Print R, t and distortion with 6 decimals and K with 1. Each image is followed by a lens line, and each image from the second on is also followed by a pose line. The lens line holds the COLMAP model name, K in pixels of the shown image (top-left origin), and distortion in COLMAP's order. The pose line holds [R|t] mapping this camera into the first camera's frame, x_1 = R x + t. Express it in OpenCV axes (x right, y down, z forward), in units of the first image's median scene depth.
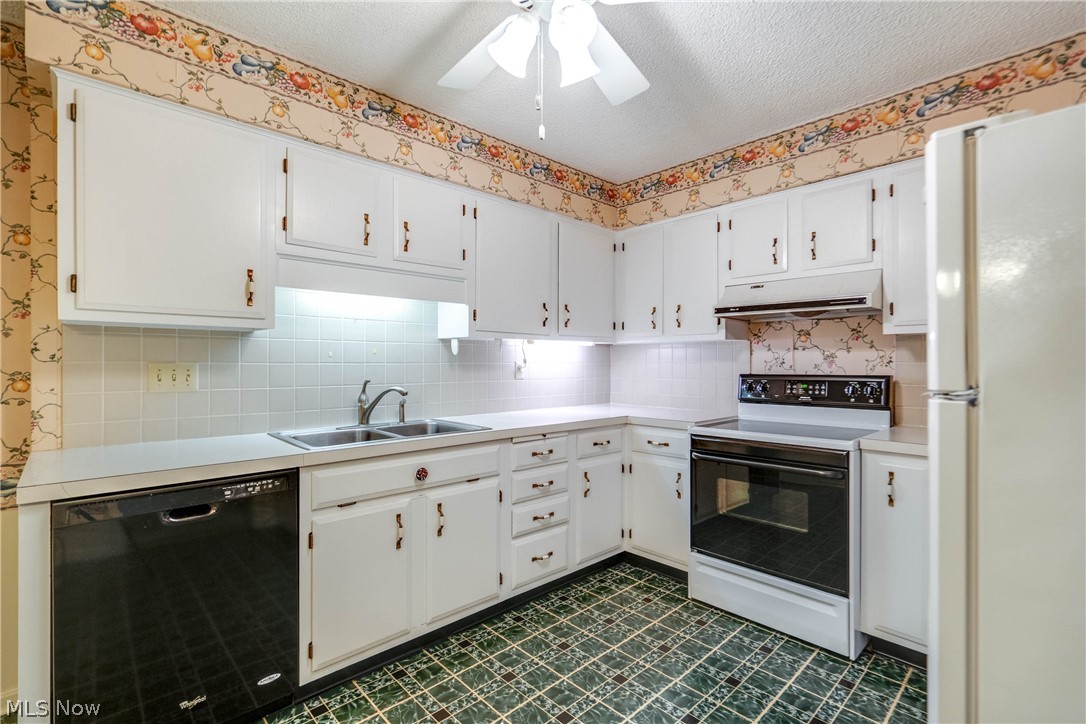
lens RADIAL K [[496.7, 0, 548.4], [0, 496.7, 363.9], [0, 0, 1]] dist [-0.005546, 0.000884]
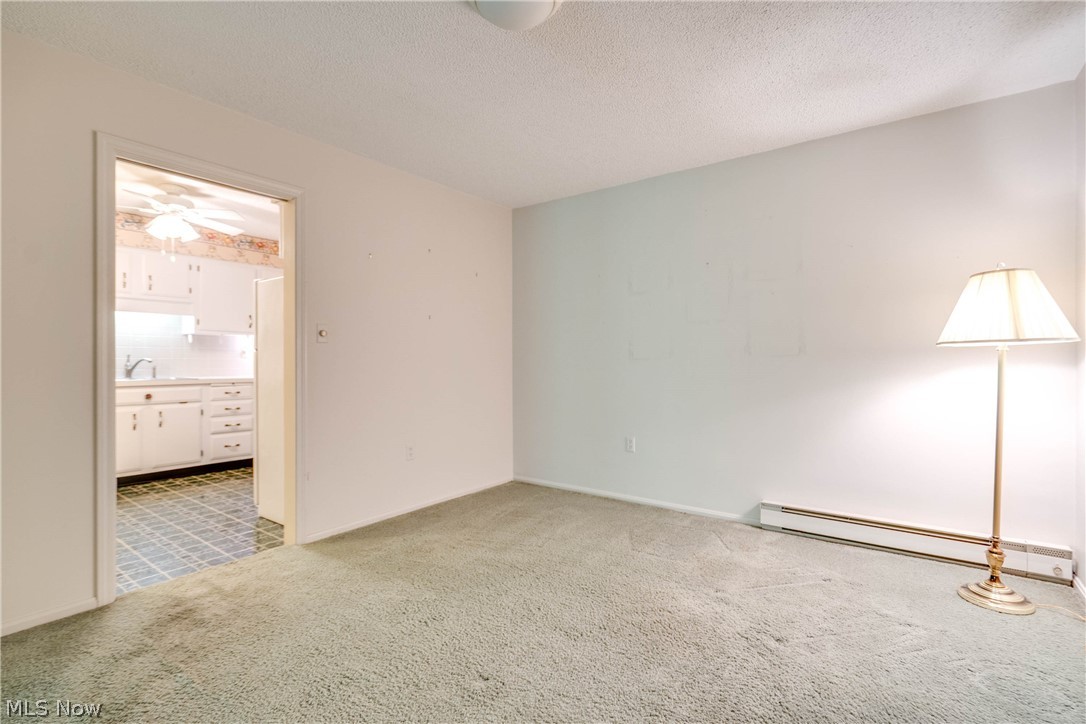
lens RADIAL K [[496.7, 0, 533.2], [0, 496.7, 360.0], [0, 0, 1]] dist [-0.005546, 0.000884]
pose [[0.986204, 0.001181, 0.165533, 0.999170], [-0.000616, 0.999994, -0.003461, 0.066805], [-0.165536, 0.003311, 0.986198, -1.349040]]
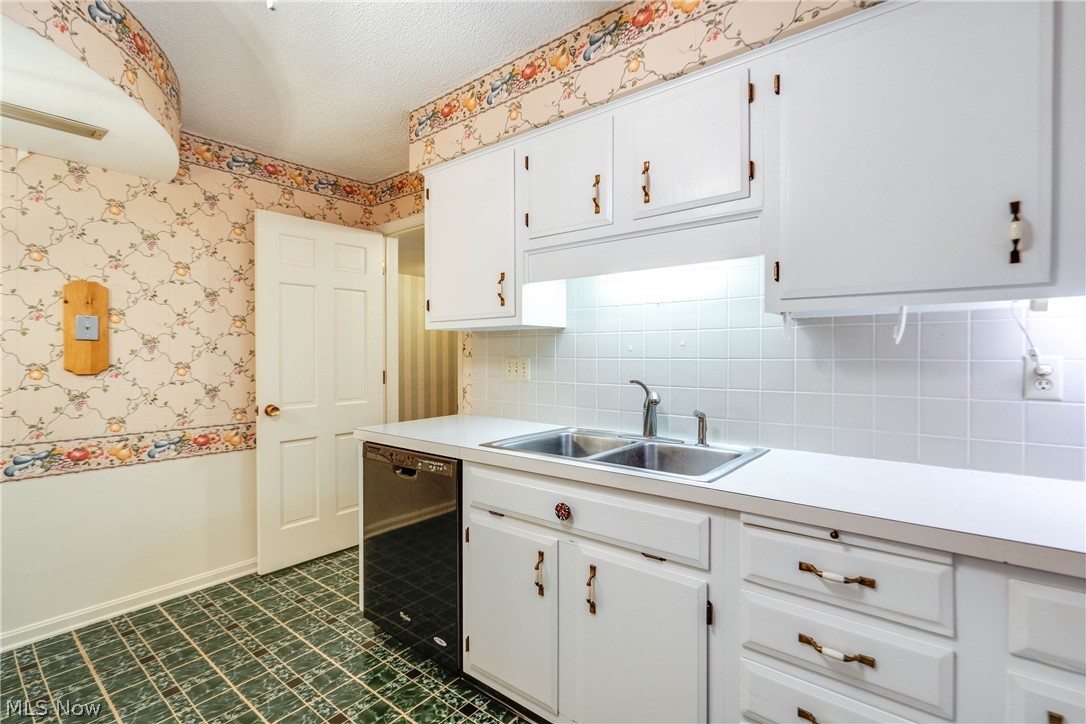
lens RADIAL K [[496.7, 0, 537.9], [0, 496.7, 354.7], [0, 0, 1]] dist [-0.005546, 0.000884]
pose [[0.125686, -0.002740, -0.992066, 0.444344], [-0.003234, 0.999990, -0.003172, -0.005276], [0.992065, 0.003607, 0.125676, 0.835001]]
